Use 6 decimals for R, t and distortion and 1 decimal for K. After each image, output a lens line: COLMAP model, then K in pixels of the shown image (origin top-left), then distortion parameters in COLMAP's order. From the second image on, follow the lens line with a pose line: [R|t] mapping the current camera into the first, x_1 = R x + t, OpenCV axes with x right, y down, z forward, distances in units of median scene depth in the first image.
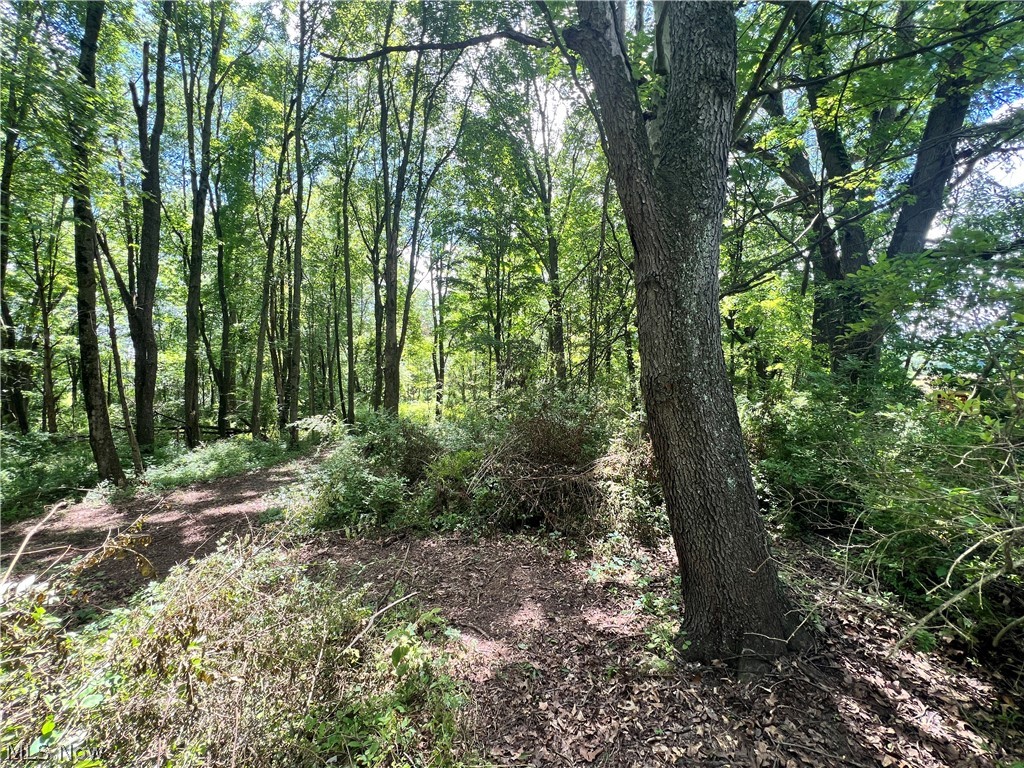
lens RADIAL K [[412.7, 0, 511.9], [0, 412.7, 379.6], [0, 0, 1]] dist [-0.002866, 0.000329]
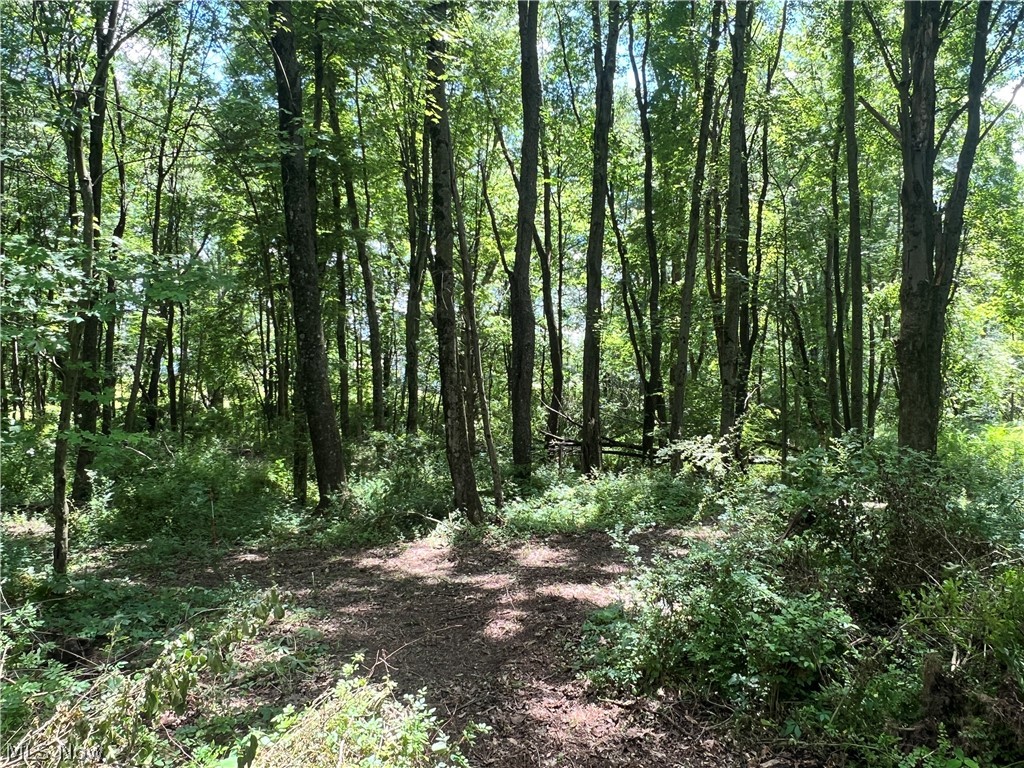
lens RADIAL K [[756.7, 0, 512.9], [0, 756.7, 373.8], [0, 0, 1]] dist [-0.019559, 0.019747]
pose [[0.652215, -0.001310, -0.758033, 0.026855], [-0.000145, 0.999998, -0.001852, 0.007355], [0.758034, 0.001318, 0.652214, 0.118558]]
